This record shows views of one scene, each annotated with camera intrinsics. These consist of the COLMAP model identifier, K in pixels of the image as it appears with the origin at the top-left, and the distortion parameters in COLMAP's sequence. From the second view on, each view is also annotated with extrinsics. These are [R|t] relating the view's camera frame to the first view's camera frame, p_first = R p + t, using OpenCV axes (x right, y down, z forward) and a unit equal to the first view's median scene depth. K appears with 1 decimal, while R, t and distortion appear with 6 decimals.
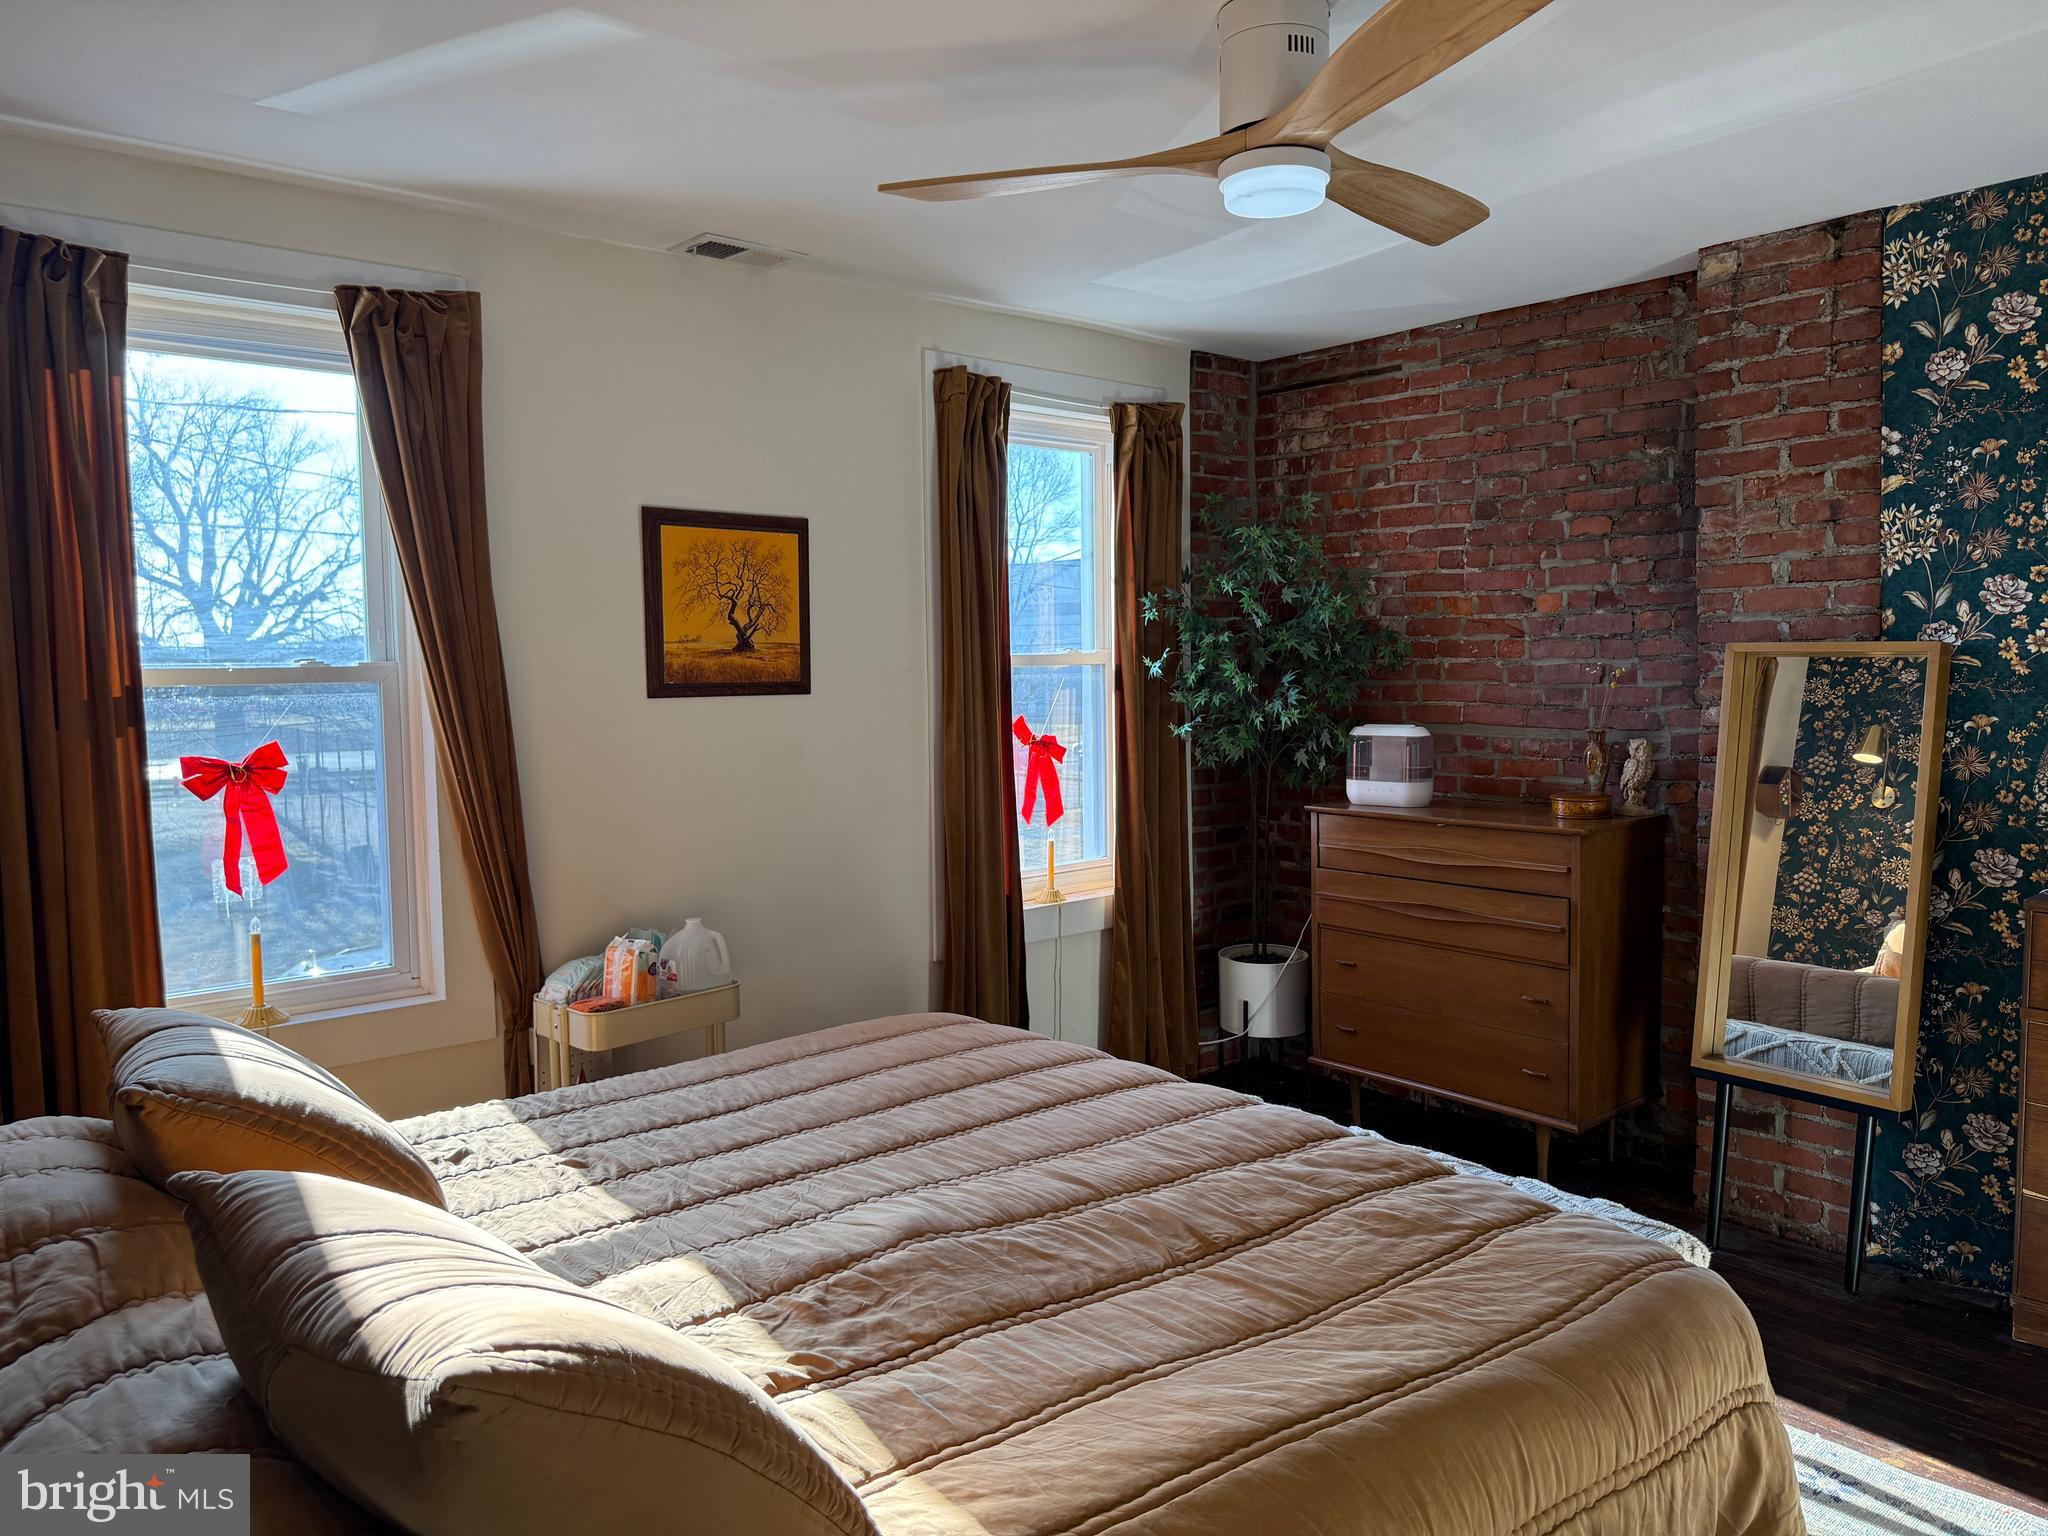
lens RADIAL K [[1434.1, 0, 1025.8], [0, 1434.1, 778.5], [0, 0, 1]] dist [0.096950, -0.150609]
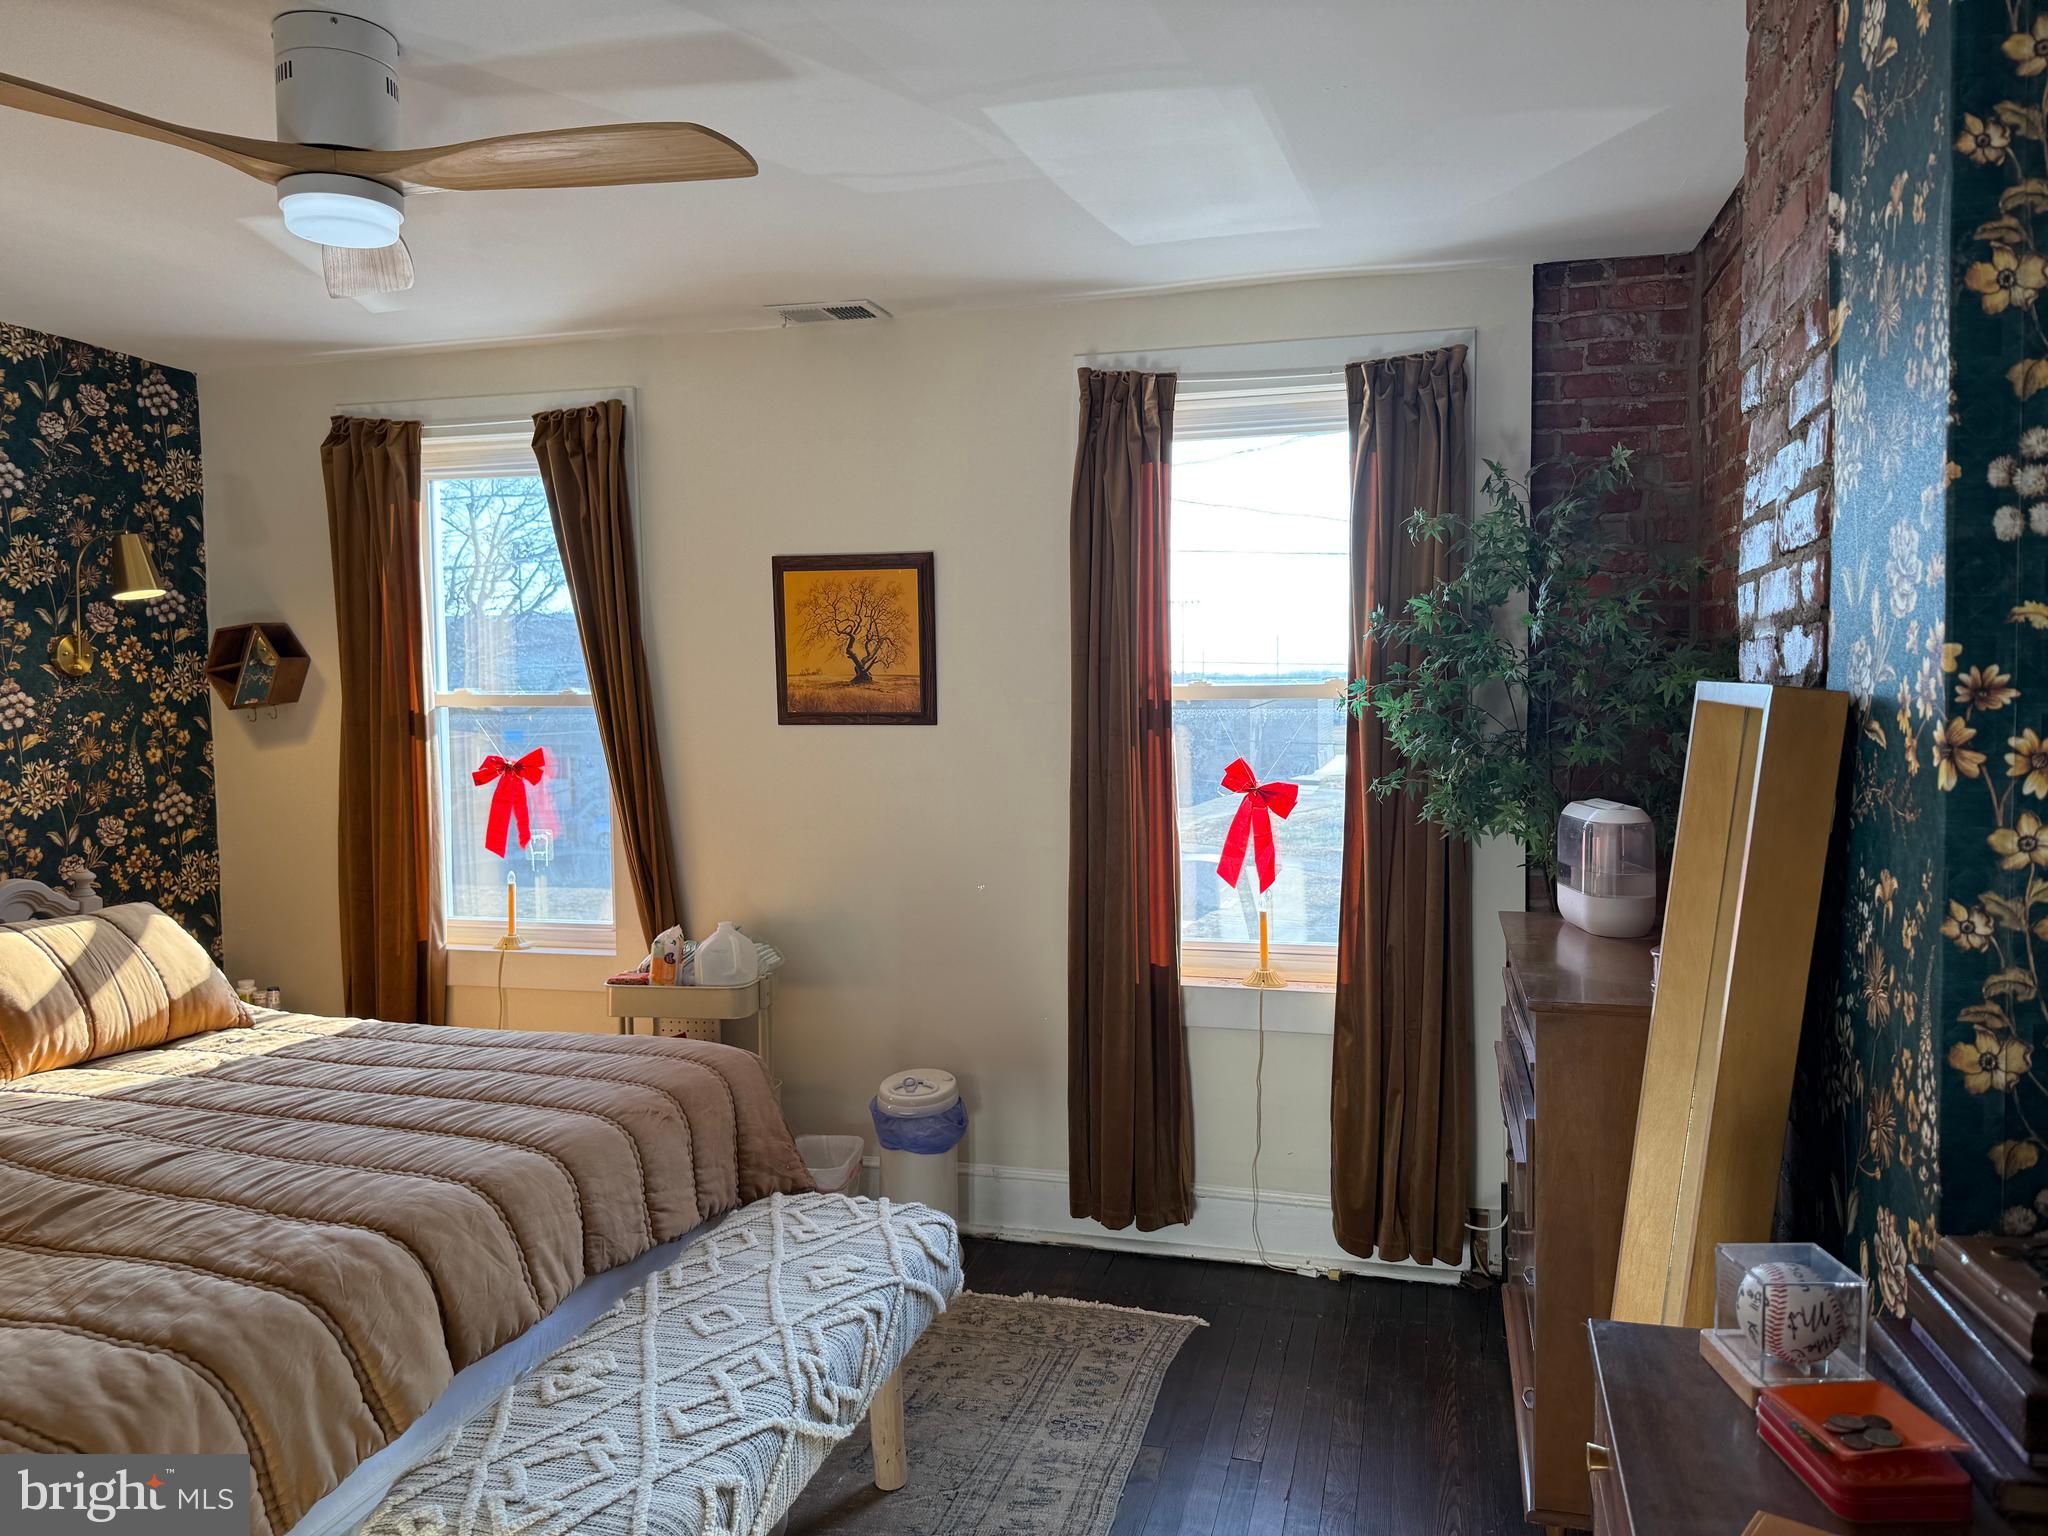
lens RADIAL K [[1414.0, 0, 1081.7], [0, 1414.0, 767.2], [0, 0, 1]] dist [0.087774, -0.114560]
pose [[0.580626, 0.040158, -0.813180, 0.699737], [-0.068455, 0.997654, 0.000390, -0.036276], [0.811288, 0.055440, 0.582013, 0.498401]]
